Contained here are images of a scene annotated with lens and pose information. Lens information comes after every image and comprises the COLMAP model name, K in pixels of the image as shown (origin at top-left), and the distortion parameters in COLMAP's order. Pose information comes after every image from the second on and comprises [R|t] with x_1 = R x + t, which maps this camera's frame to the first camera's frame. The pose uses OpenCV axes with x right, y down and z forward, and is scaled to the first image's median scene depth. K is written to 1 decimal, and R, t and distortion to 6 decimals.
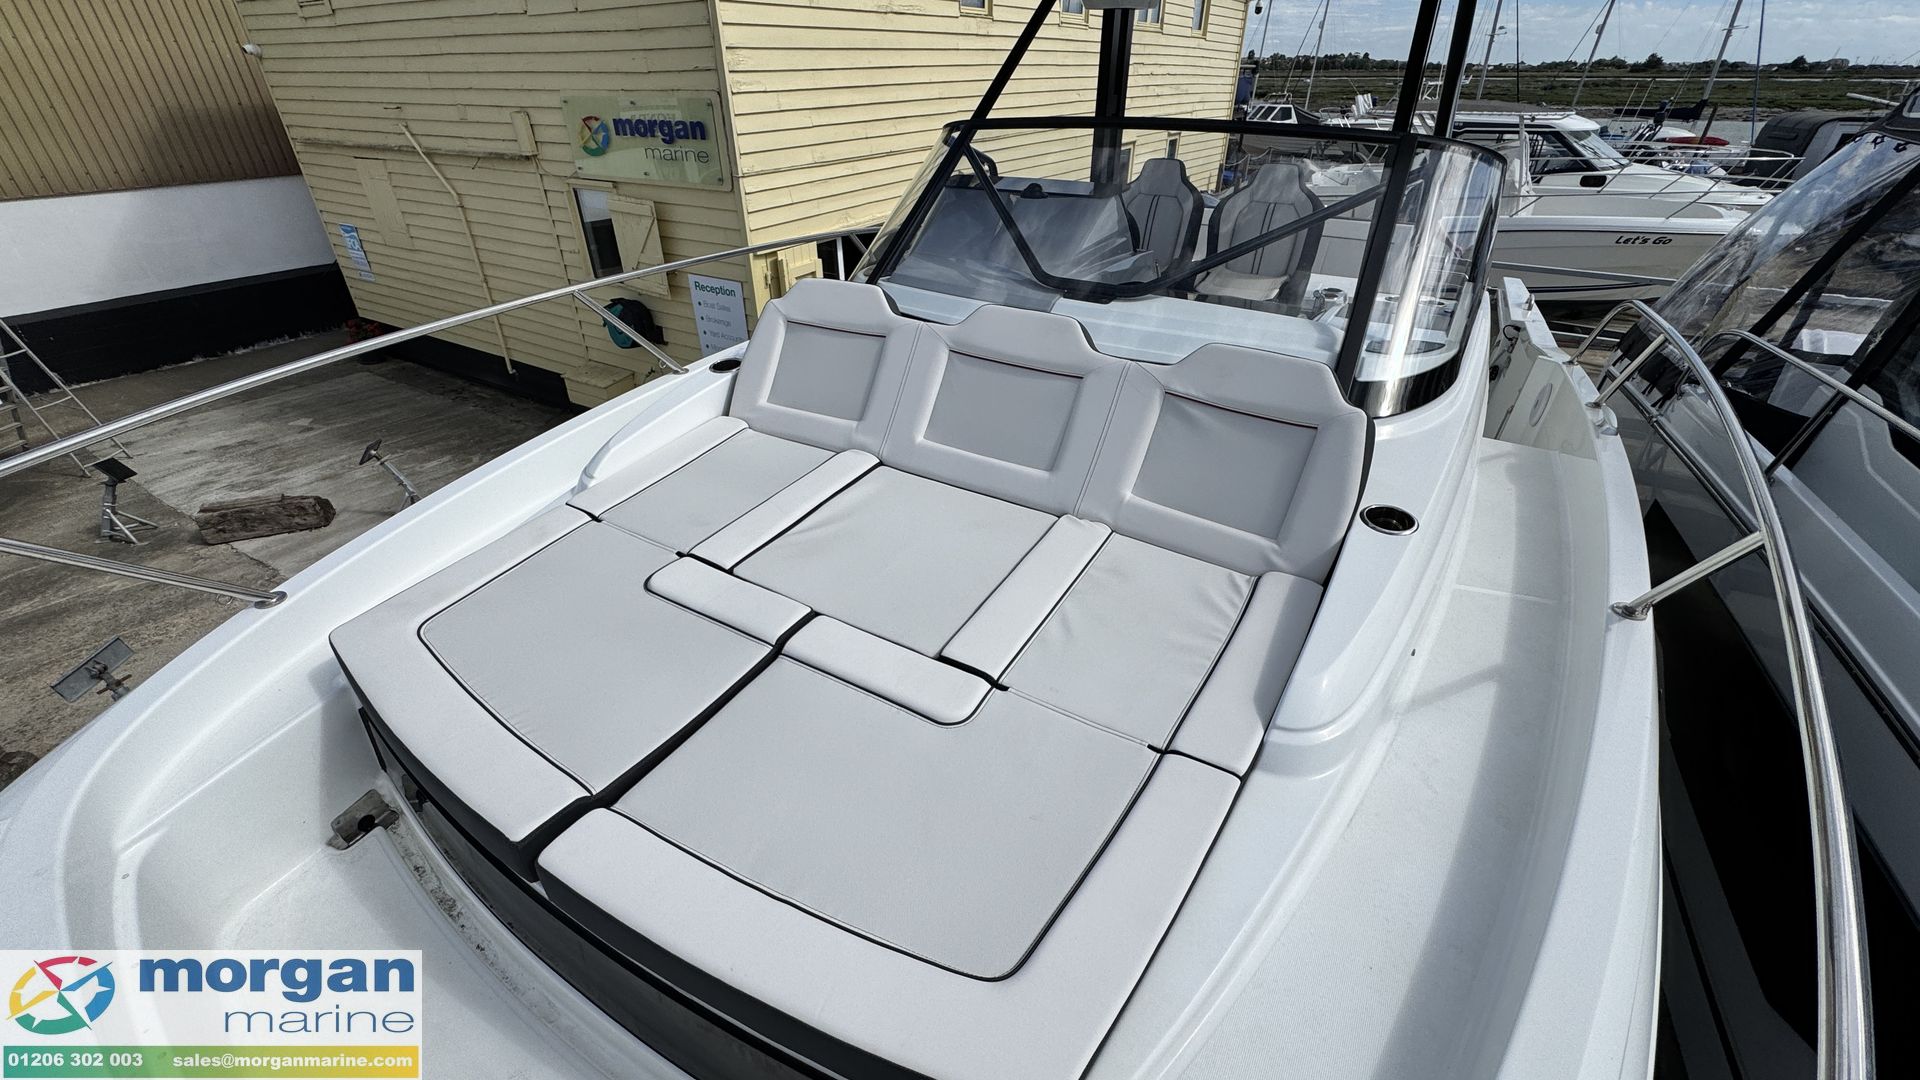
lens RADIAL K [[765.3, 0, 963.1], [0, 765.3, 537.6], [0, 0, 1]] dist [-0.002680, 0.000469]
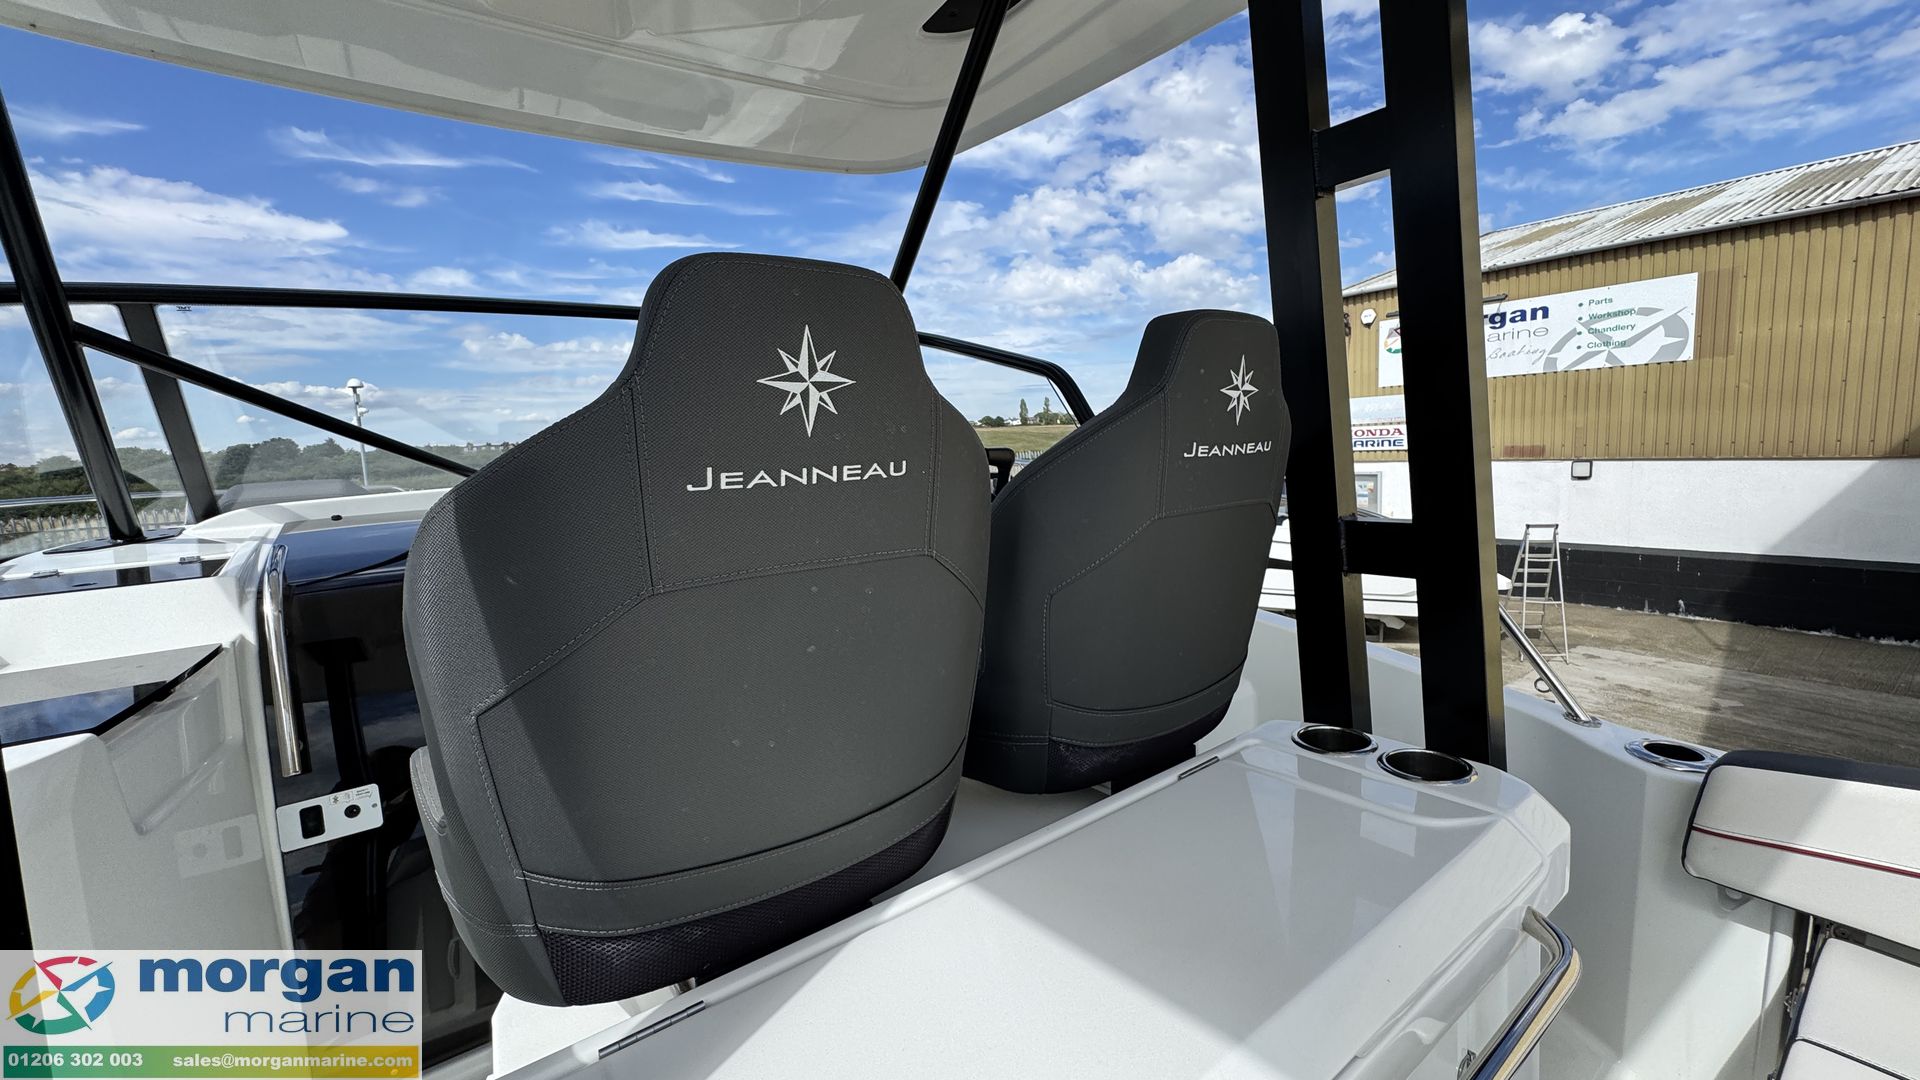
lens RADIAL K [[765.3, 0, 957.5], [0, 765.3, 532.2], [0, 0, 1]] dist [-0.002680, 0.000469]
pose [[-0.375121, 0.137749, -0.916684, 0.181757], [-0.433718, 0.847895, 0.304897, -0.160740], [0.819251, 0.511955, -0.258319, 0.329030]]
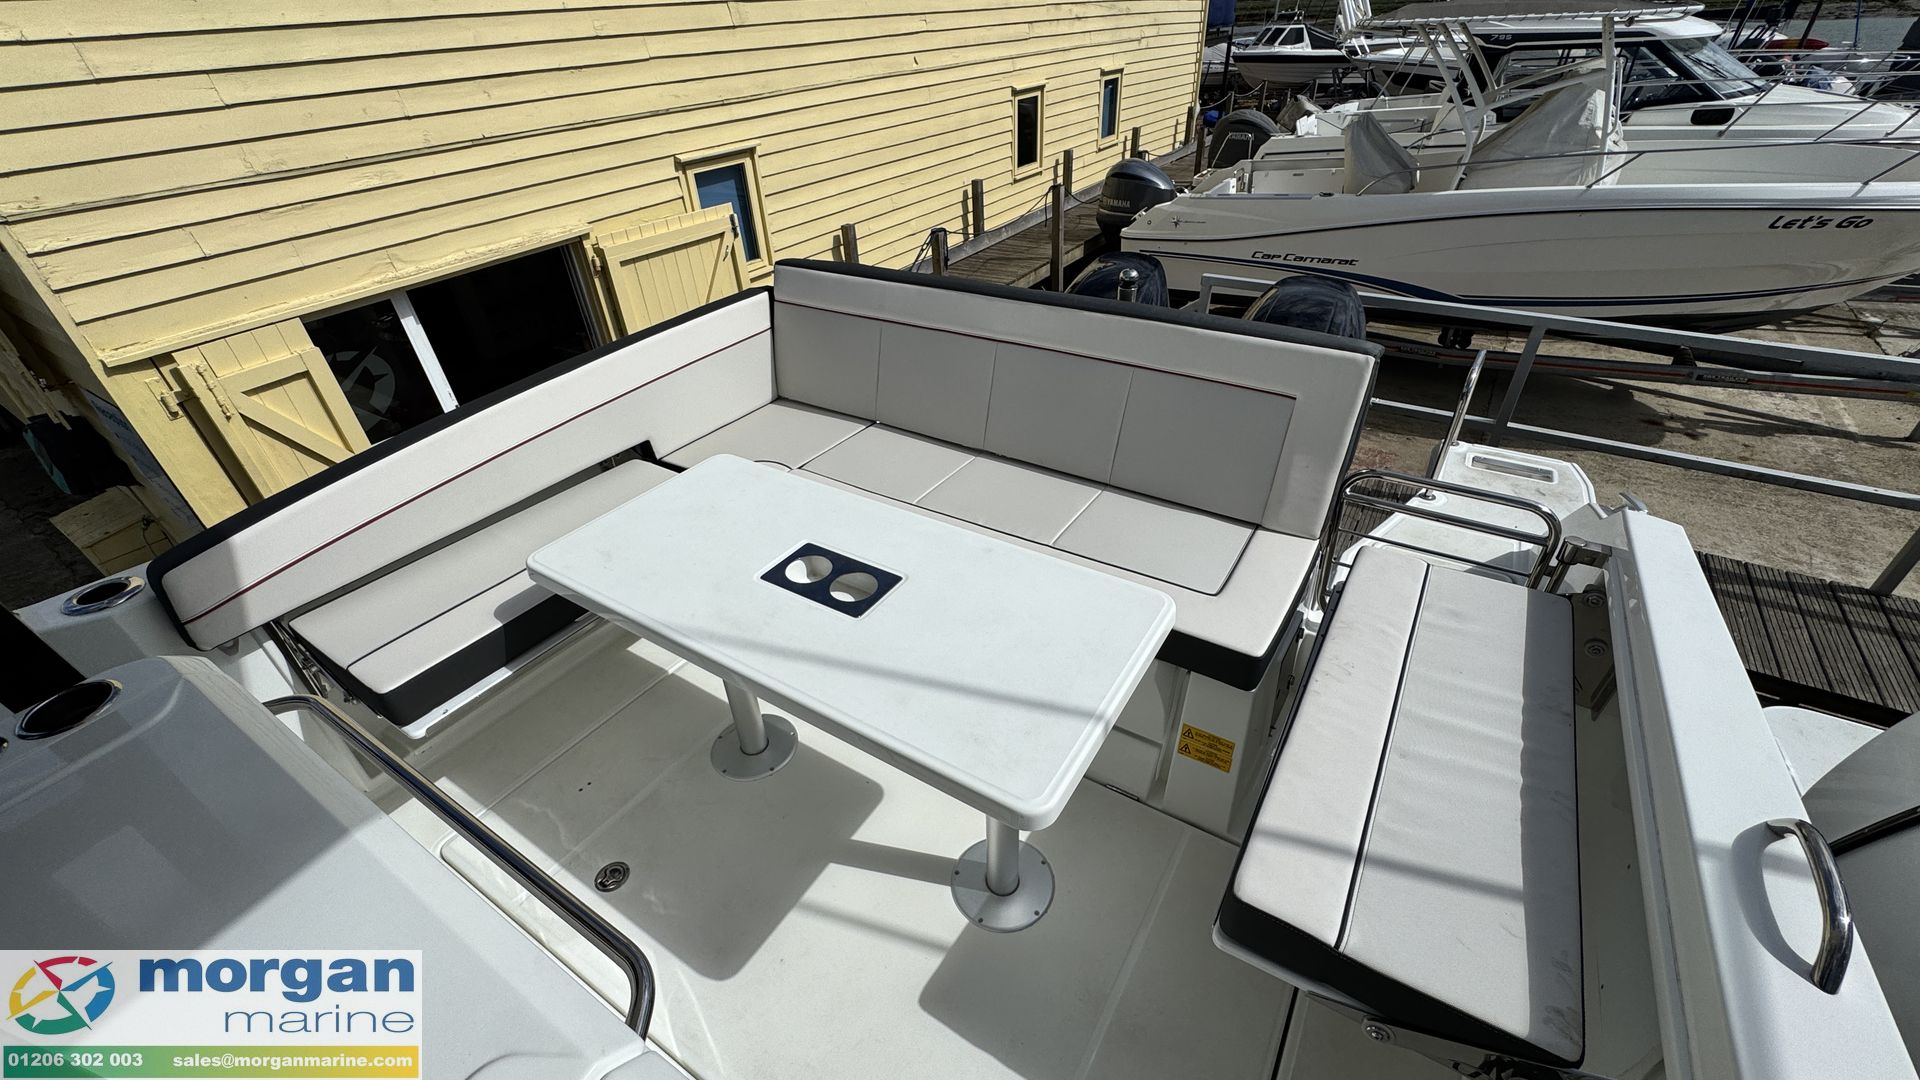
lens RADIAL K [[765.3, 0, 950.2], [0, 765.3, 542.9], [0, 0, 1]] dist [-0.002680, 0.000469]
pose [[0.998721, -0.022009, -0.045512, 0.192464], [0.024788, 0.997804, 0.061420, -0.159188], [0.044060, -0.062470, 0.997074, 0.296401]]
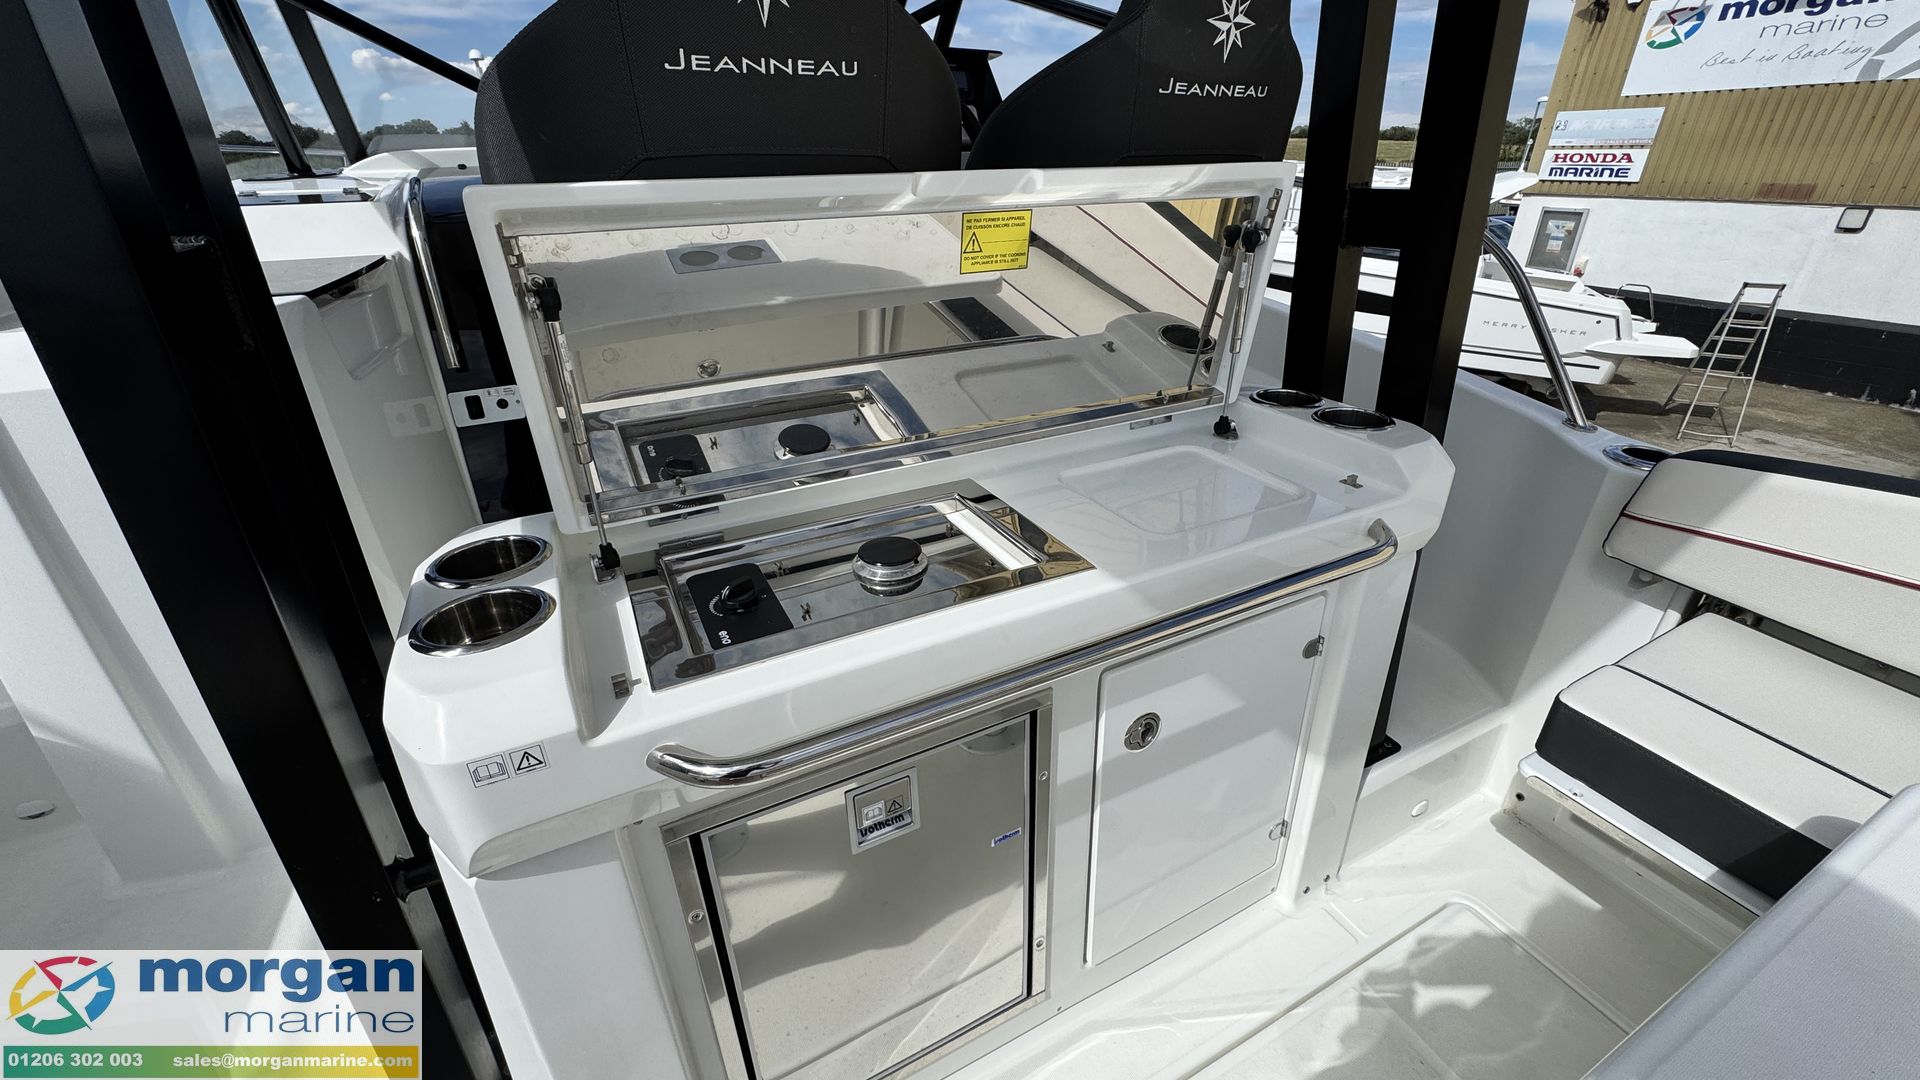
lens RADIAL K [[765.3, 0, 961.1], [0, 765.3, 534.6], [0, 0, 1]] dist [-0.002680, 0.000469]
pose [[-0.521915, 0.391522, -0.757836, 0.187845], [-0.429796, 0.646713, 0.630109, -0.163505], [0.736804, 0.654578, -0.169255, 0.343477]]
